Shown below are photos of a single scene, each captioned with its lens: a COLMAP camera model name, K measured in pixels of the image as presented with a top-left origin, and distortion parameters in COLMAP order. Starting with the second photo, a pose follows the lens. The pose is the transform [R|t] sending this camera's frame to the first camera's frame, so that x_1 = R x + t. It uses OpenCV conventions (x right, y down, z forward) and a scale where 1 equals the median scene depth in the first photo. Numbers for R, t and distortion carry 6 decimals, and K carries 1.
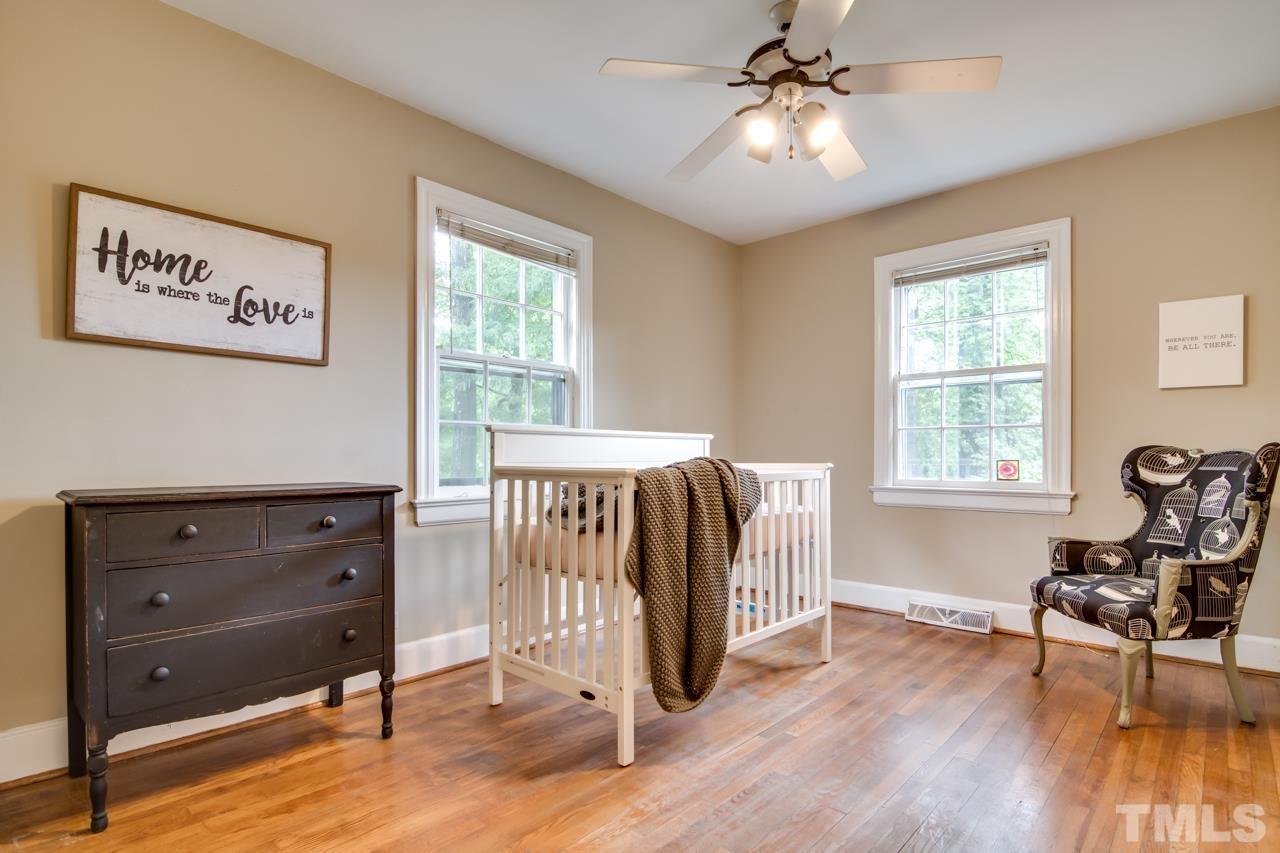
lens RADIAL K [[620.5, 0, 672.0], [0, 620.5, 451.2], [0, 0, 1]] dist [-0.025710, -0.001865]
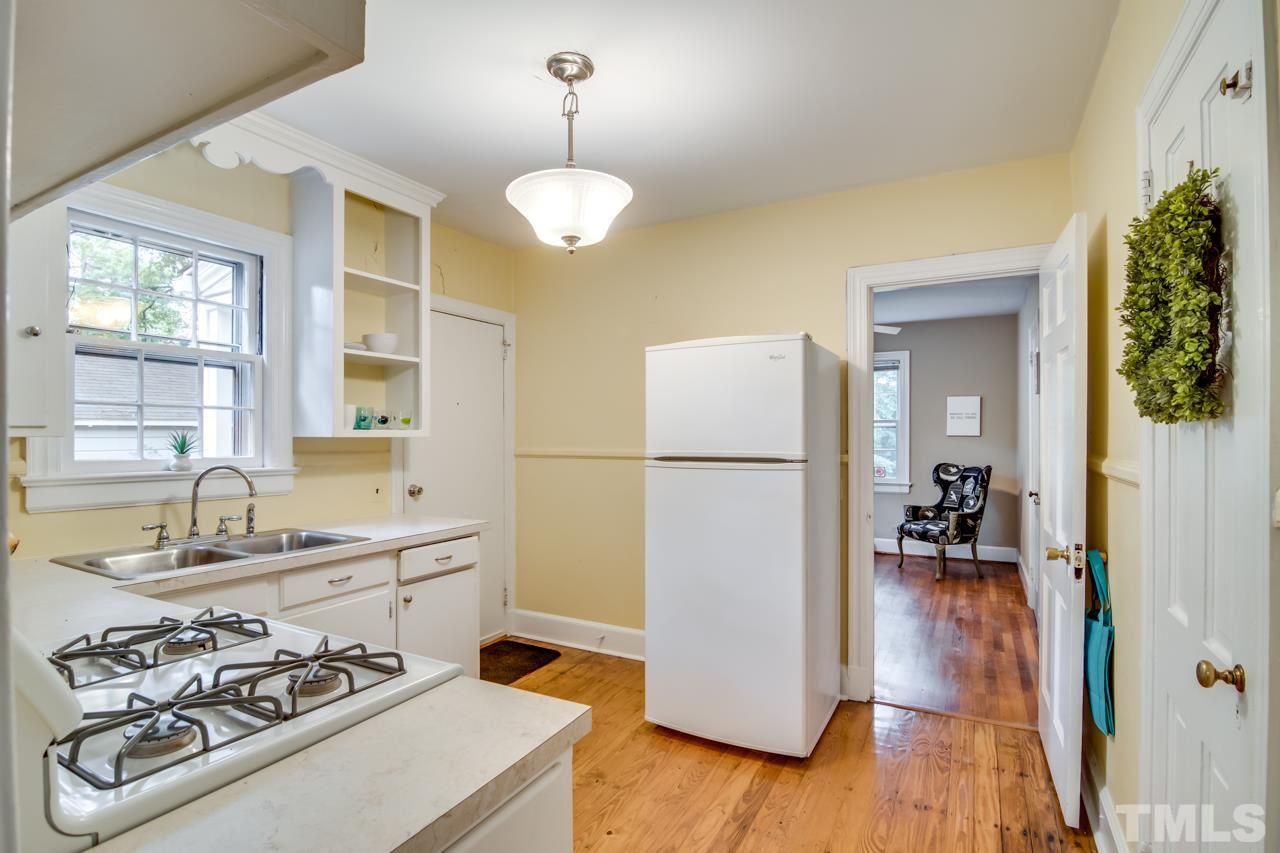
lens RADIAL K [[620.5, 0, 645.7], [0, 620.5, 430.2], [0, 0, 1]] dist [-0.025710, -0.001865]
pose [[0.970026, -0.001275, 0.242999, -0.901472], [0.000527, 0.999995, 0.003144, -0.148388], [-0.243001, -0.002921, 0.970022, -1.011776]]
